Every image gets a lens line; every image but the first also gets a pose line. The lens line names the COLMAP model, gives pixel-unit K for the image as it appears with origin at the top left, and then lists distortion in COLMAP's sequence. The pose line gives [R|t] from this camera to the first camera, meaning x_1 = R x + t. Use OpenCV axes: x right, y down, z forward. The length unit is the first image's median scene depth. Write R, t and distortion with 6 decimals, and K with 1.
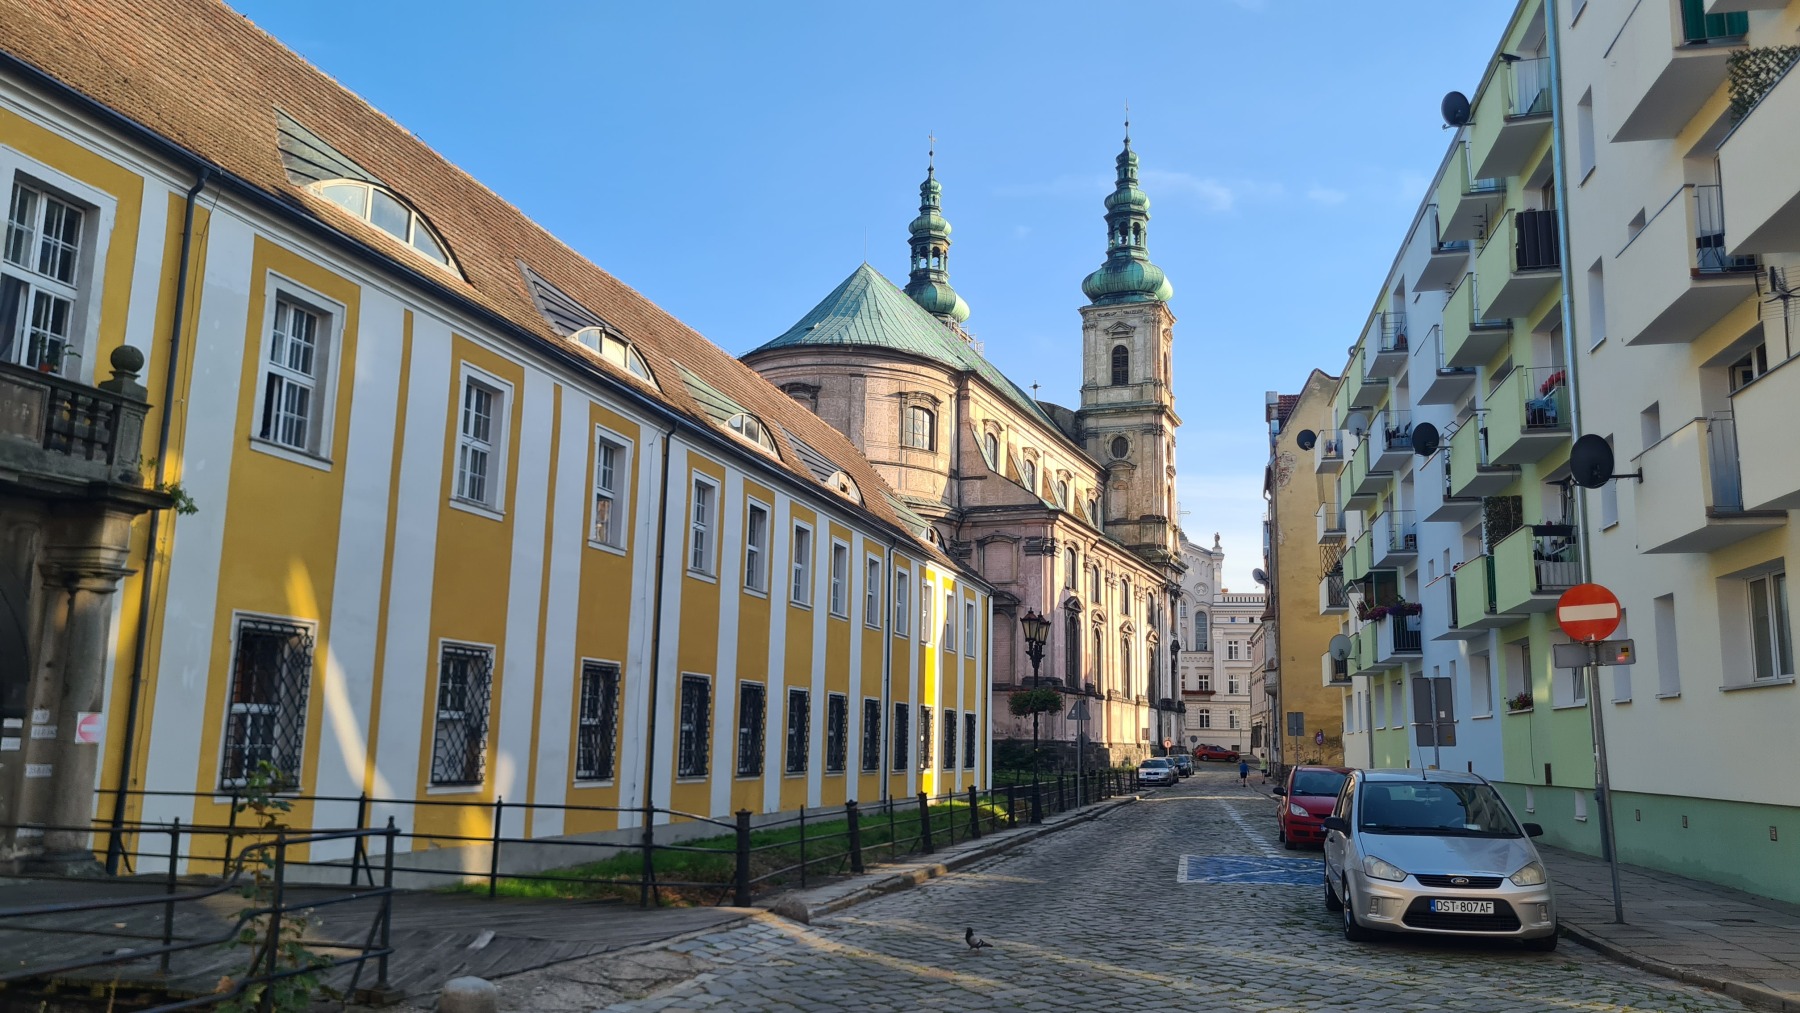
lens RADIAL K [[1452.0, 0, 900.0], [0, 1452.0, 506.5], [0, 0, 1]] dist [0.040300, -0.000386]
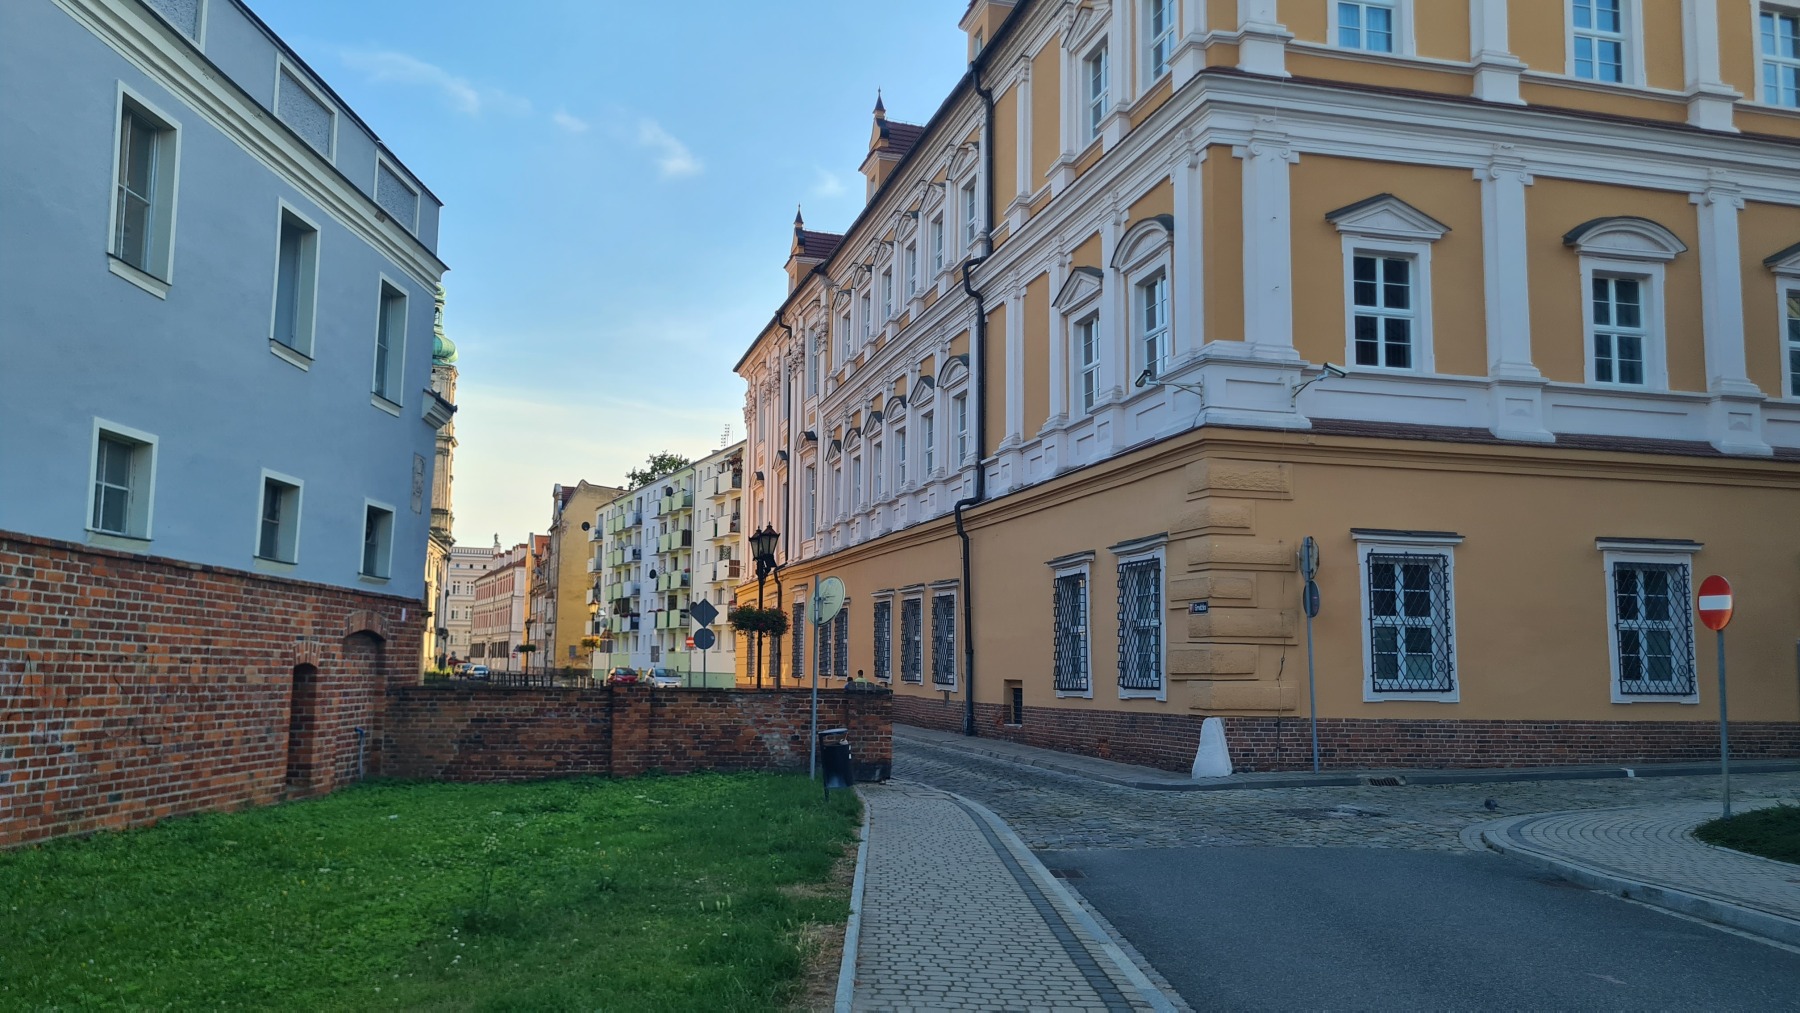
lens RADIAL K [[1452.0, 0, 900.0], [0, 1452.0, 506.5], [0, 0, 1]] dist [0.040300, -0.000386]
pose [[0.834292, 0.054578, 0.548614, -0.278995], [-0.090396, 0.995163, 0.038466, -0.103735], [-0.543861, -0.081684, 0.835190, -0.580956]]
